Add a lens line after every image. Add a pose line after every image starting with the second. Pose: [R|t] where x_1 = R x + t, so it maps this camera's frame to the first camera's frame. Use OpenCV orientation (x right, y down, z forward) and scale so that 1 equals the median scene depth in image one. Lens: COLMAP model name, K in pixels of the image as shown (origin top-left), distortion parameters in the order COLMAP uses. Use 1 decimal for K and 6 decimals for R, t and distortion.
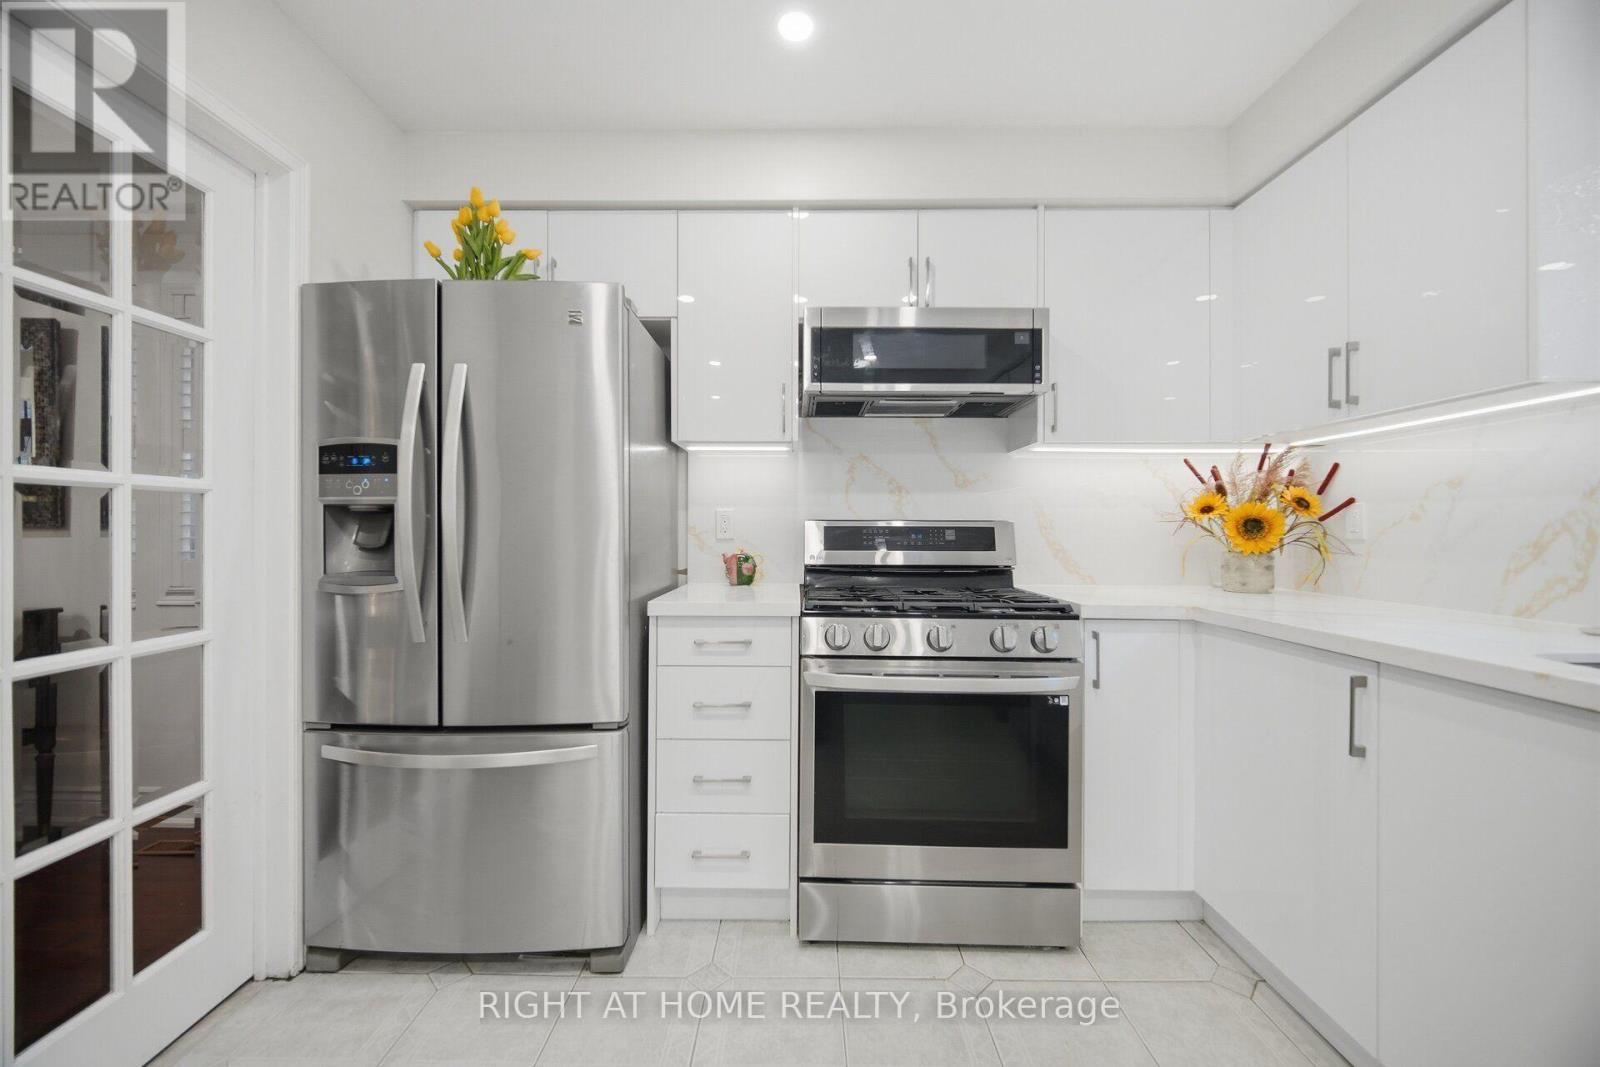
lens RADIAL K [[647.0, 0, 788.4], [0, 647.0, 529.8], [0, 0, 1]] dist [-0.003902, 0.000043]
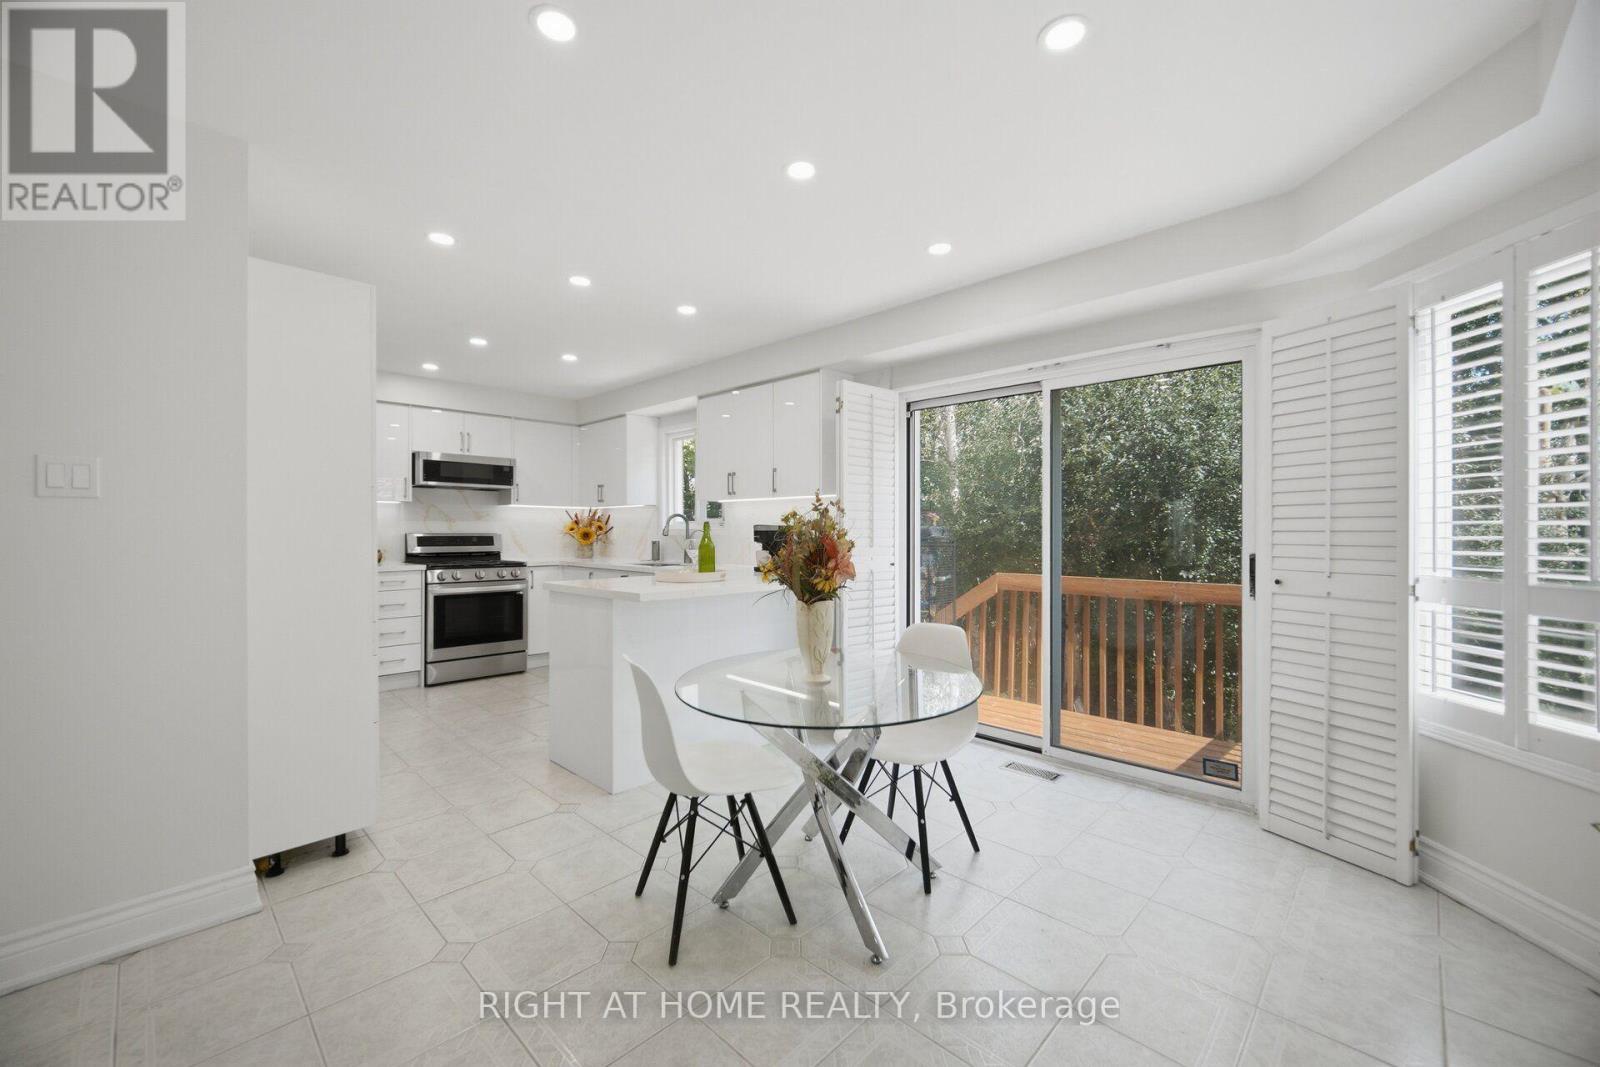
lens RADIAL K [[647.0, 0, 812.3], [0, 647.0, 530.8], [0, 0, 1]] dist [-0.003902, 0.000043]
pose [[0.673830, -0.001922, 0.738884, -0.817570], [-0.000971, 0.999993, 0.003487, -0.039612], [-0.738886, -0.003067, 0.673824, -1.873800]]
